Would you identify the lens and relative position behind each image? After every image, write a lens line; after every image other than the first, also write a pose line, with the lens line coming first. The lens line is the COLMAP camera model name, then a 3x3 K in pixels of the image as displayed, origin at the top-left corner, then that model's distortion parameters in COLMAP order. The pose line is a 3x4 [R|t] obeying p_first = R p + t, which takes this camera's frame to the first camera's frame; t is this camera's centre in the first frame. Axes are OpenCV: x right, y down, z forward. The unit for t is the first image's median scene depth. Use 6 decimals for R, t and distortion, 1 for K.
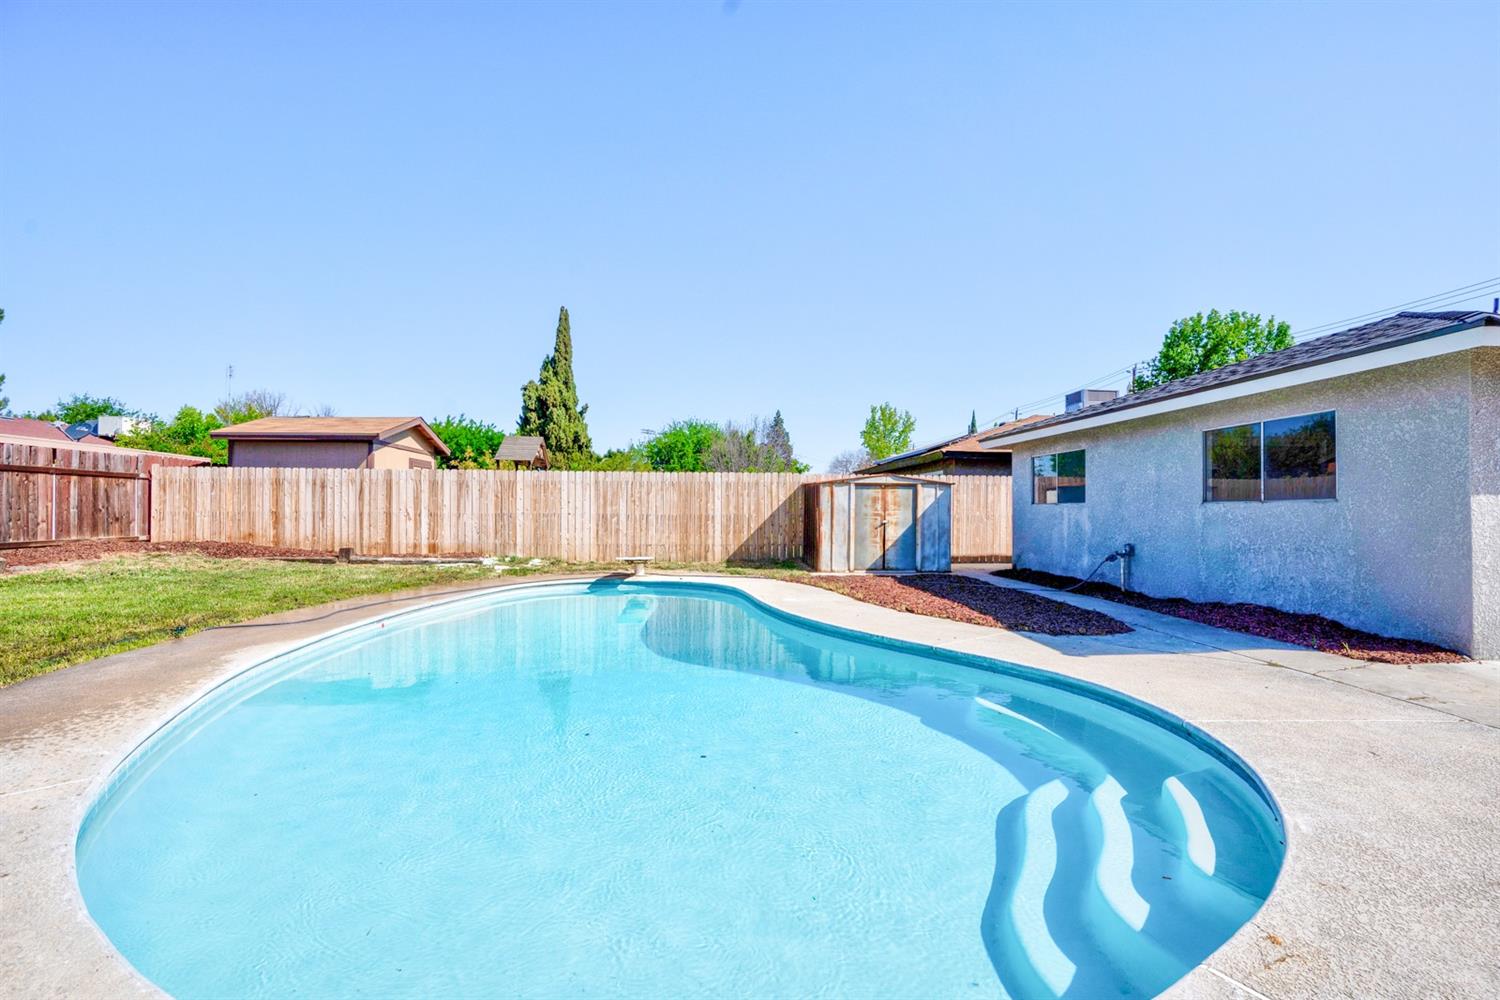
lens RADIAL K [[697.5, 0, 745.5], [0, 697.5, 496.7], [0, 0, 1]] dist [-0.068140, 0.026210]
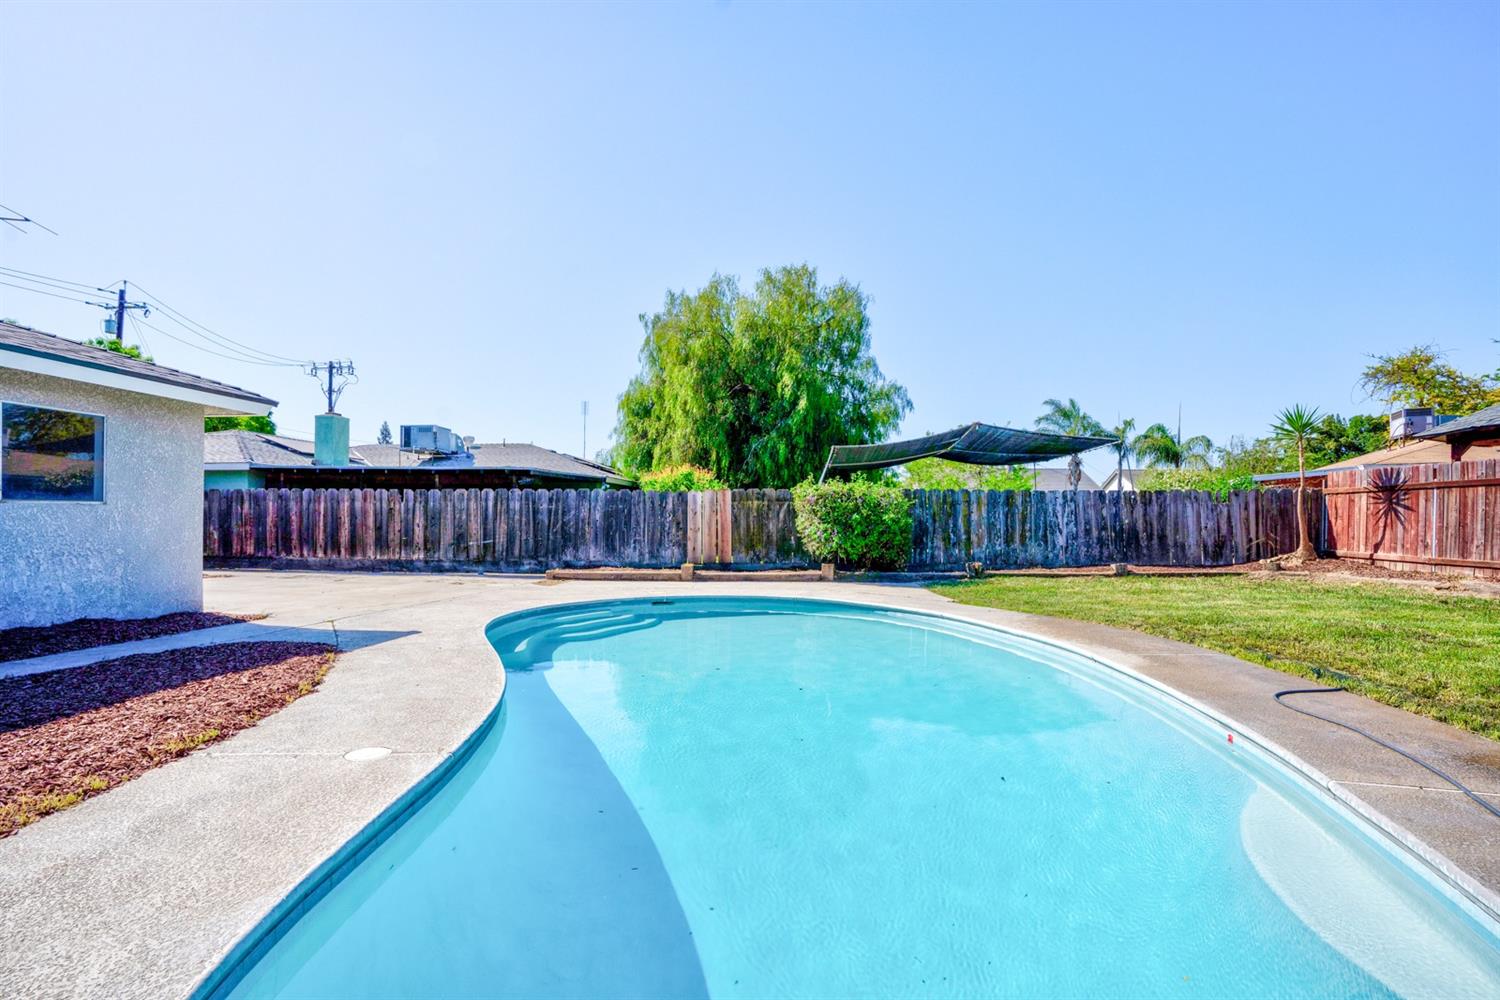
lens RADIAL K [[722.4, 0, 755.4], [0, 722.4, 497.7], [0, 0, 1]] dist [-0.071890, 0.029682]
pose [[-0.987240, -0.006863, 0.159094, -0.142428], [-0.014721, 0.998726, -0.048263, 0.017111], [-0.158560, -0.049989, -0.986083, 0.939755]]
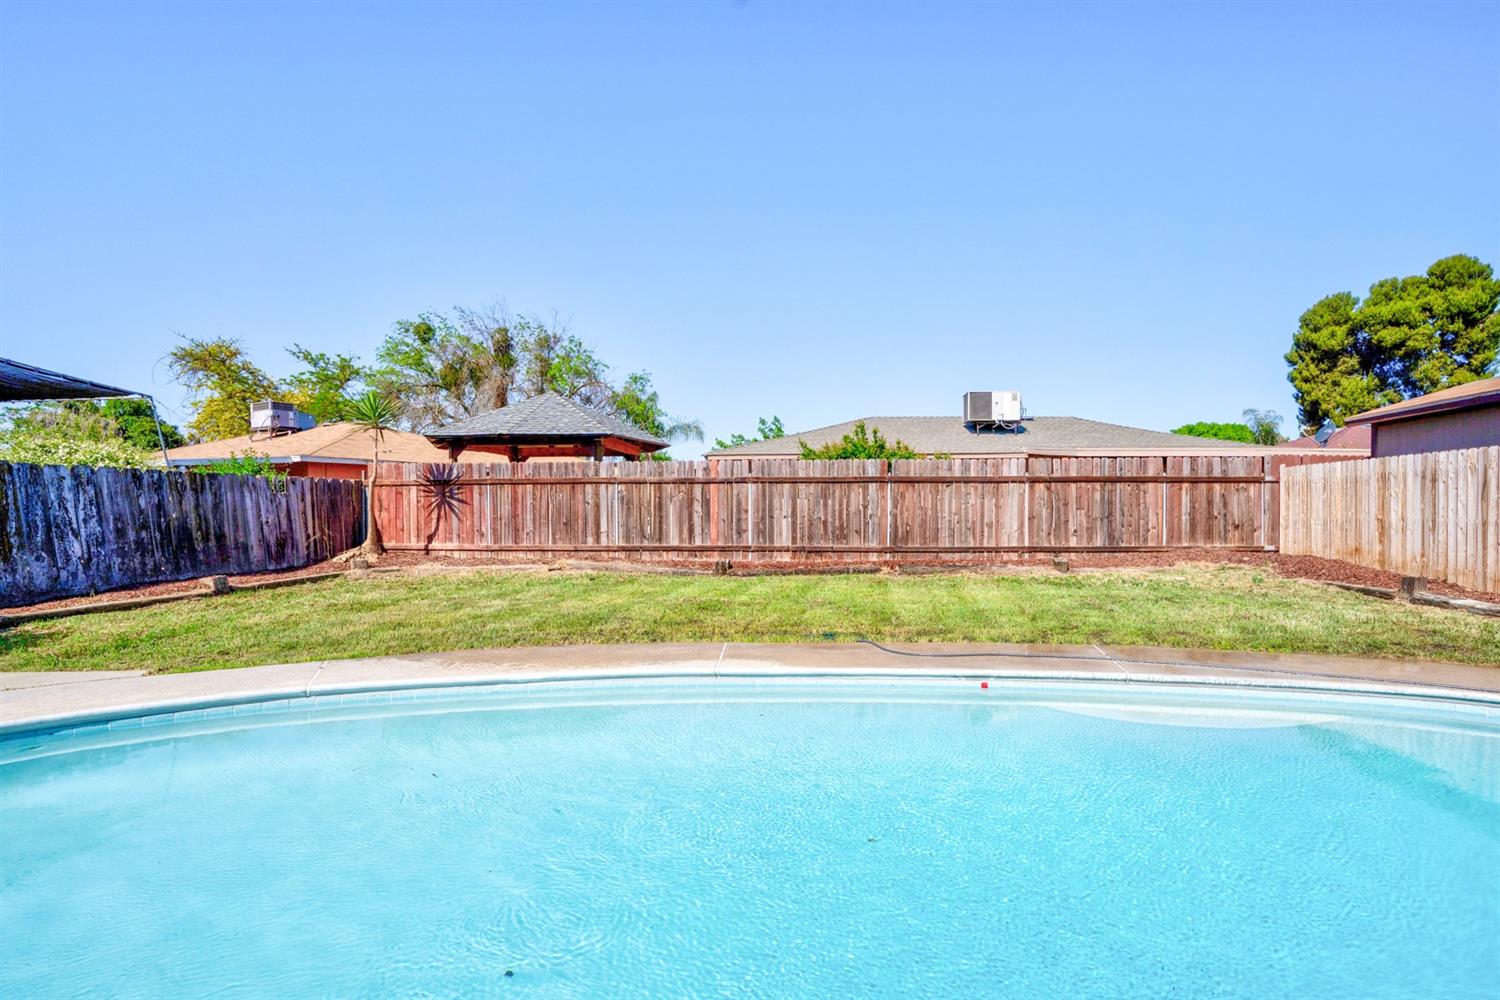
lens RADIAL K [[734.1, 0, 806.4], [0, 734.1, 526.2], [0, 0, 1]] dist [-0.069146, 0.034452]
pose [[-0.131013, 0.012978, -0.991296, 0.132336], [0.021012, 0.999726, 0.010312, 0.009547], [0.991158, -0.019479, -0.131250, 0.527883]]
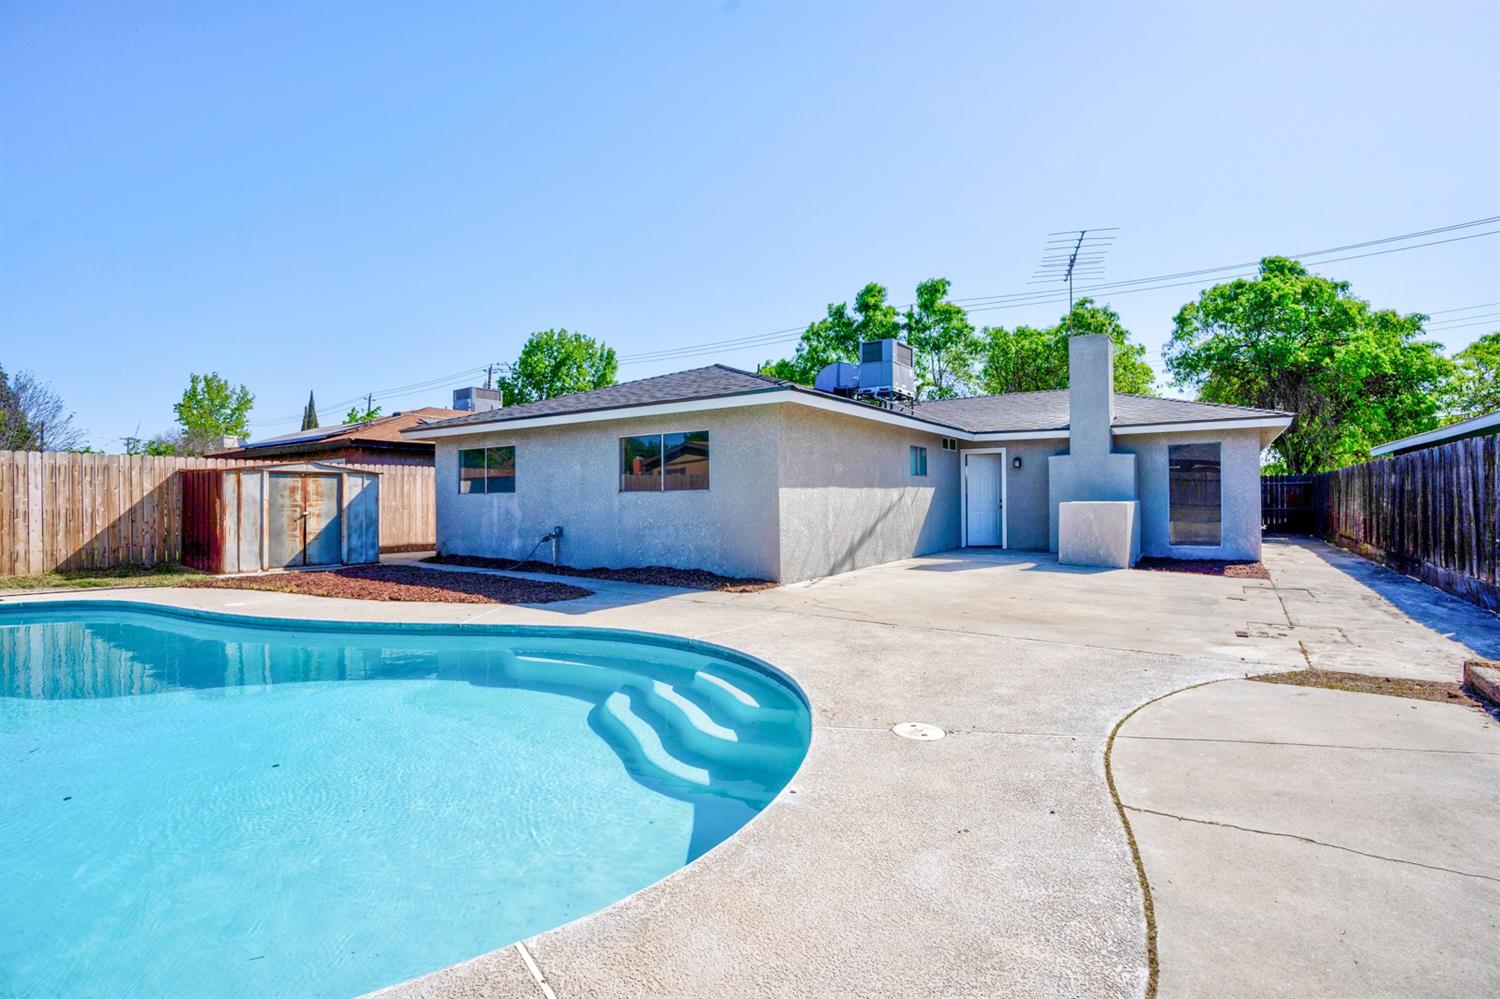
lens RADIAL K [[697.5, 0, 745.5], [0, 697.5, 496.2], [0, 0, 1]] dist [-0.068140, 0.026210]
pose [[0.627725, -0.005142, 0.778419, -0.134734], [-0.005755, 0.999920, 0.011246, -0.000188], [-0.778414, -0.011539, 0.627645, -0.015367]]
